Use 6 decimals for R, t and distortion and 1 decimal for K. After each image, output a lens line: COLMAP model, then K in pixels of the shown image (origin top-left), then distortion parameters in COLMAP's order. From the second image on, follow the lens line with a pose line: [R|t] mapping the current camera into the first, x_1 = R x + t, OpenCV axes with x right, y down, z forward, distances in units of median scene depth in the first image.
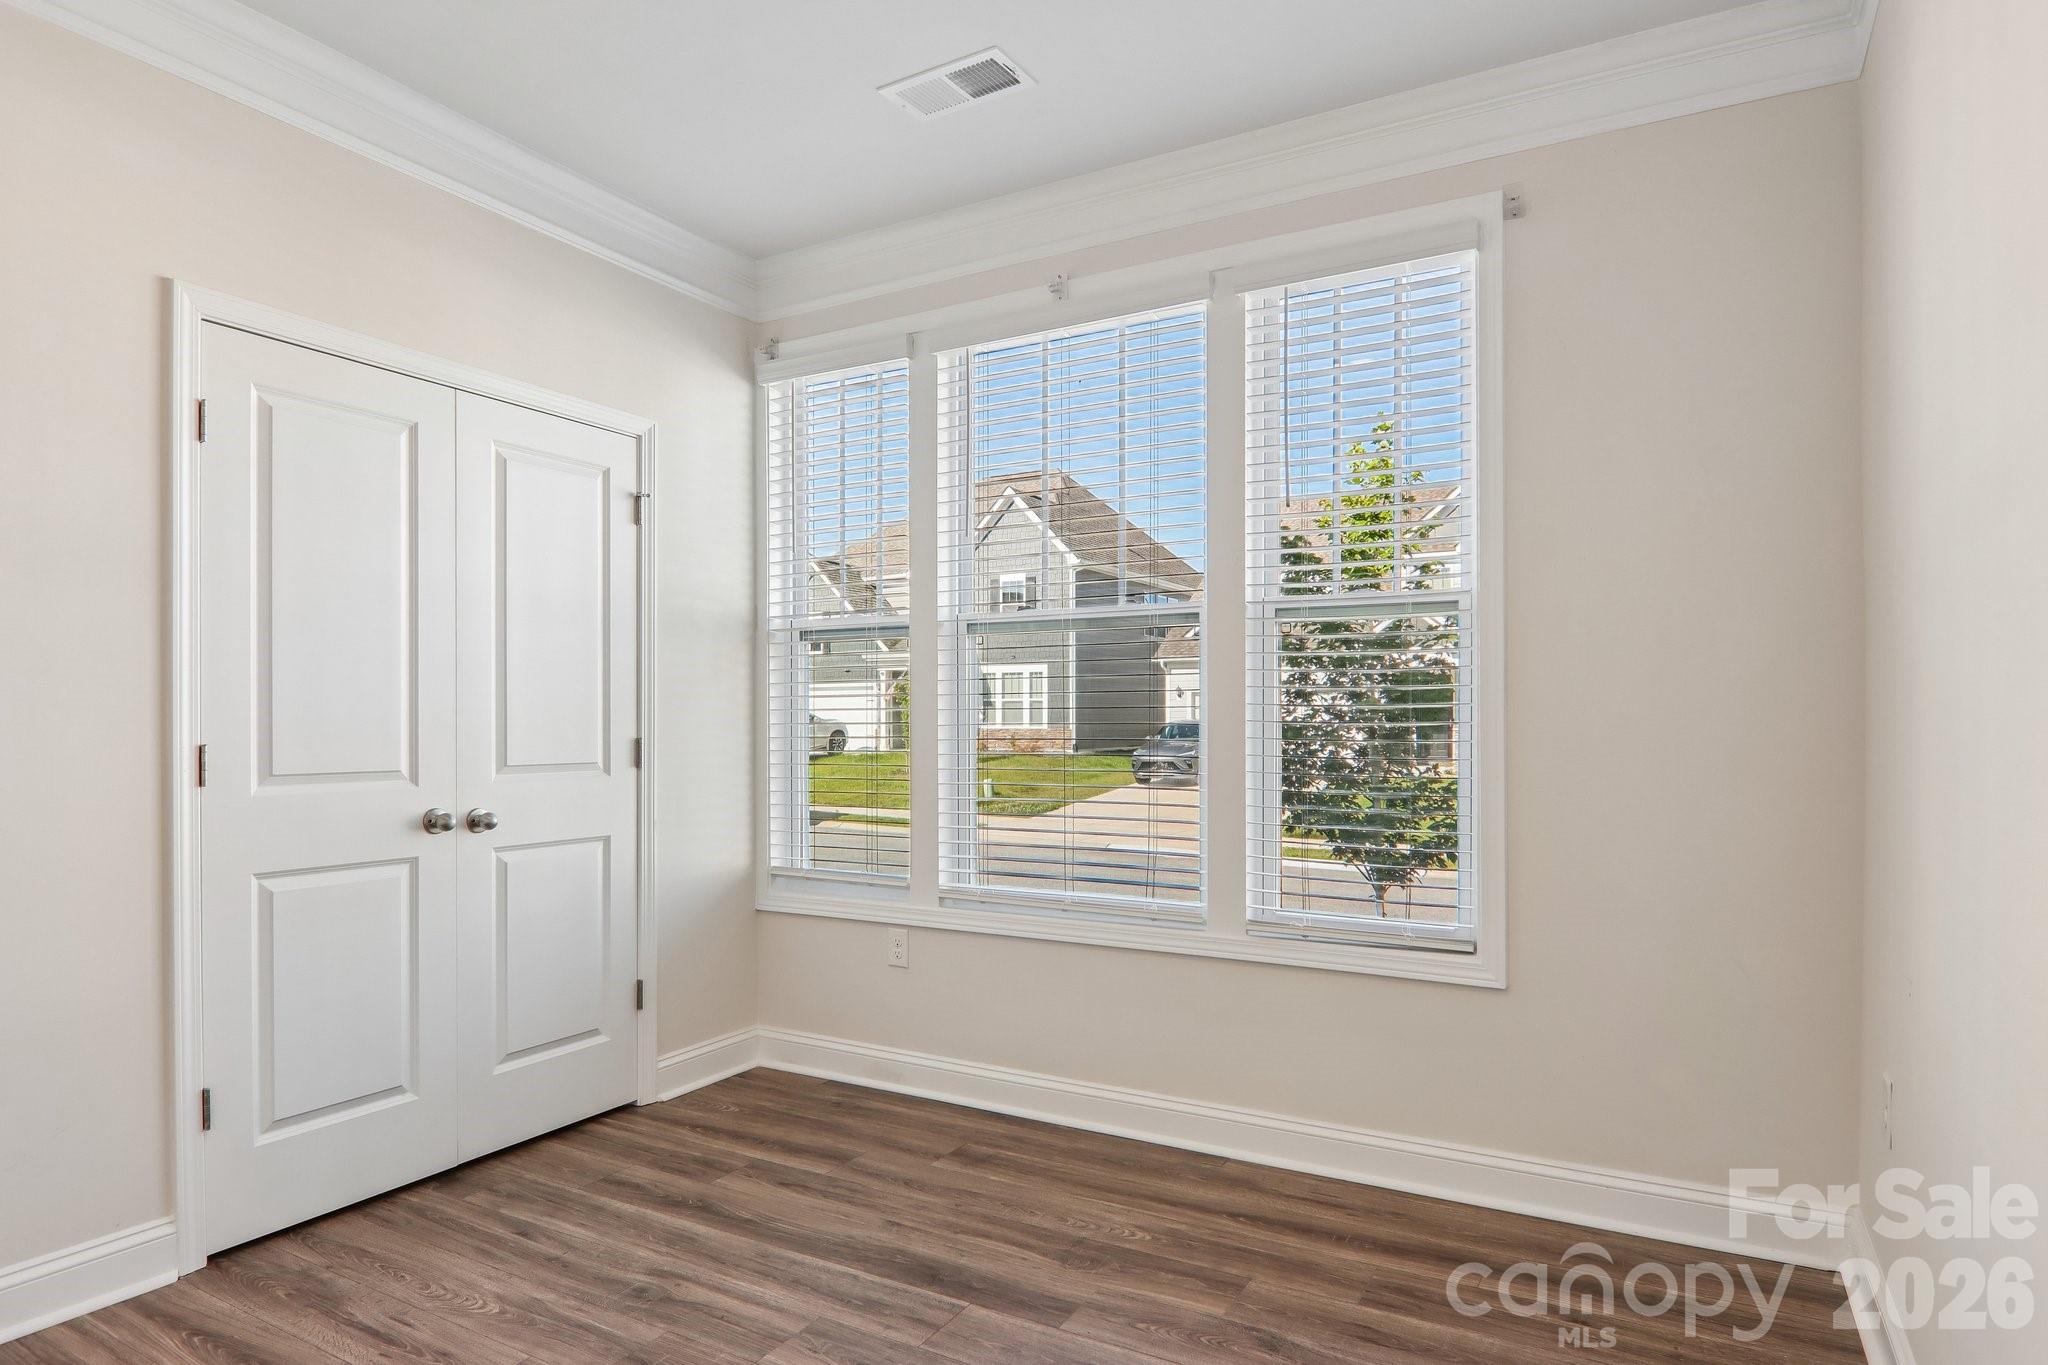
lens RADIAL K [[1154.7, 0, 1022.9], [0, 1154.7, 718.9], [0, 0, 1]] dist [0.003693, -0.018861]
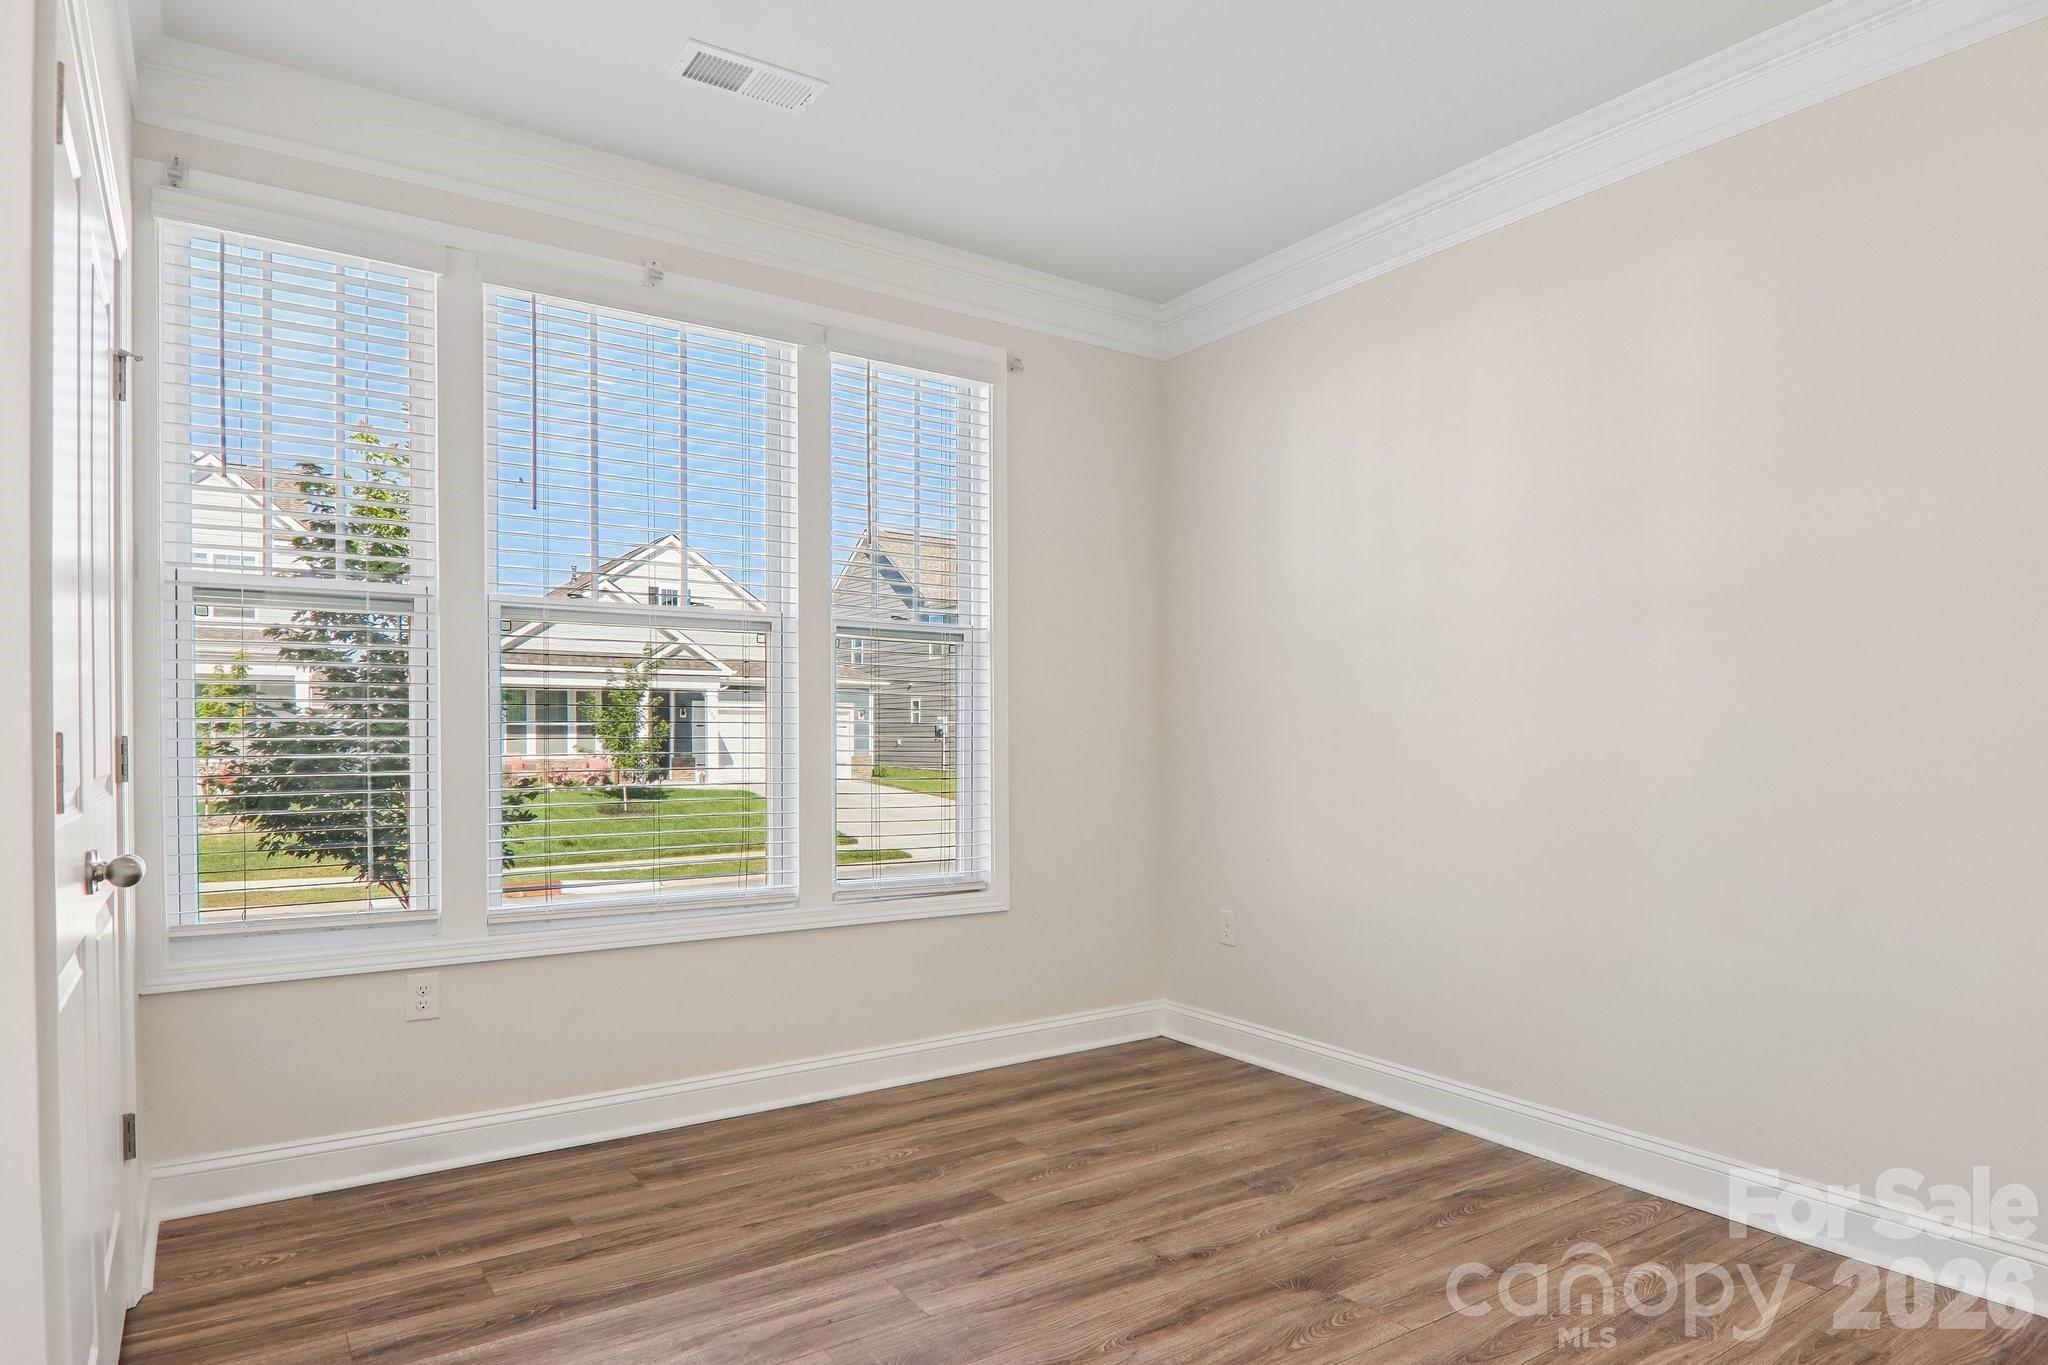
lens RADIAL K [[1165.7, 0, 1021.3], [0, 1165.7, 751.8], [0, 0, 1]] dist [0.017579, -0.039571]
pose [[0.441825, -0.006092, 0.897080, -0.829703], [-0.000076, 0.999977, 0.006828, 0.026286], [-0.897101, -0.003085, 0.441815, 0.331005]]
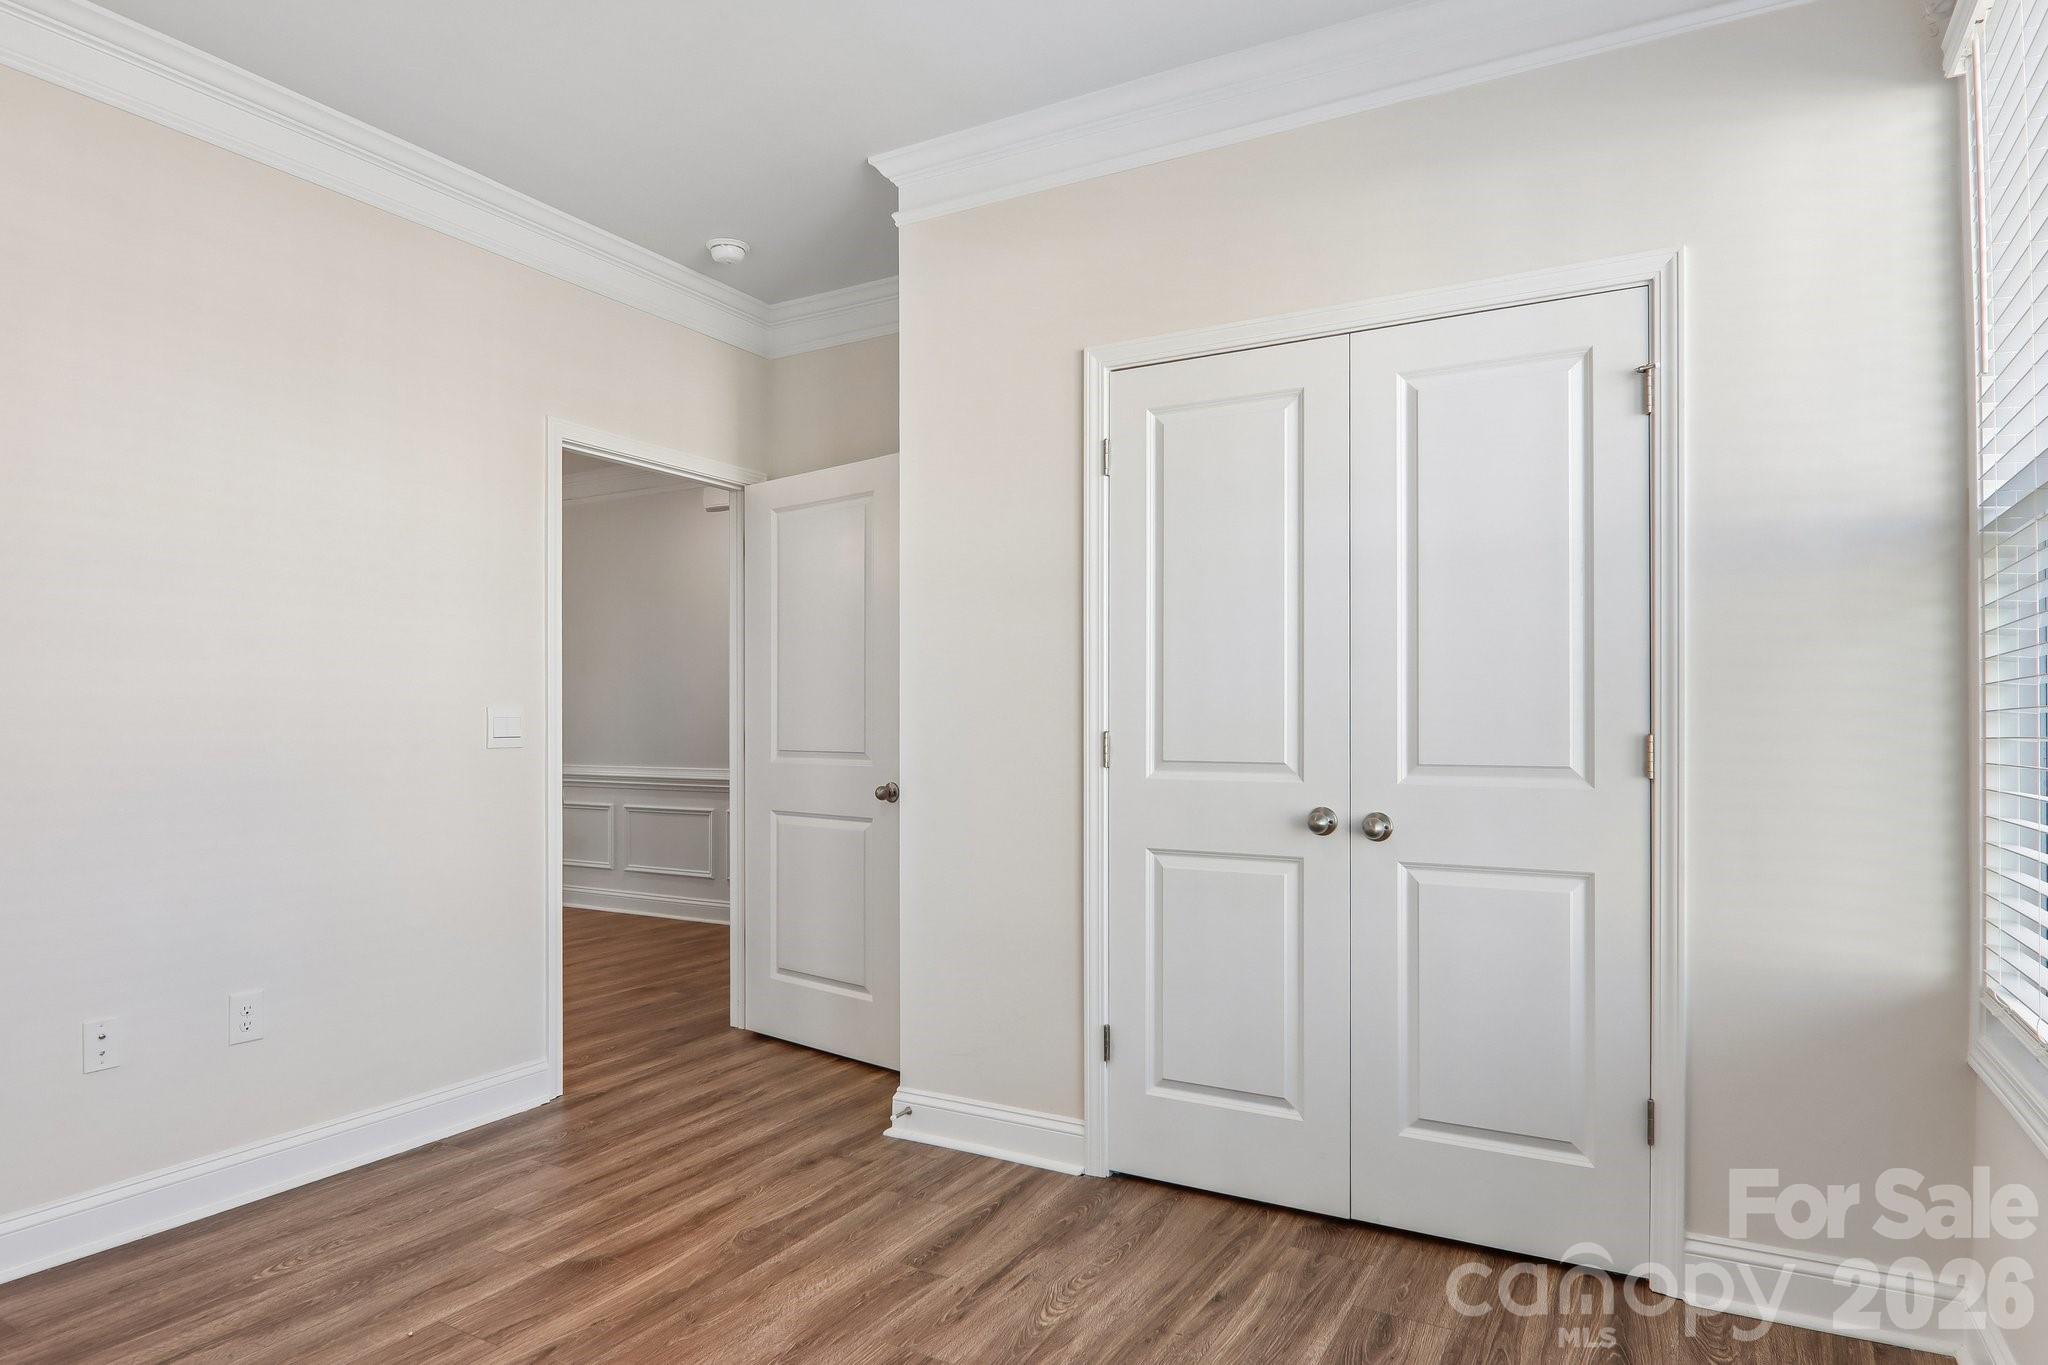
lens RADIAL K [[1154.7, 0, 1022.9], [0, 1154.7, 718.9], [0, 0, 1]] dist [0.003693, -0.018861]
pose [[0.004893, -0.005429, -0.999973, 0.396273], [0.002064, 0.999983, -0.005419, 0.012847], [0.999986, -0.002037, 0.004904, 0.769453]]
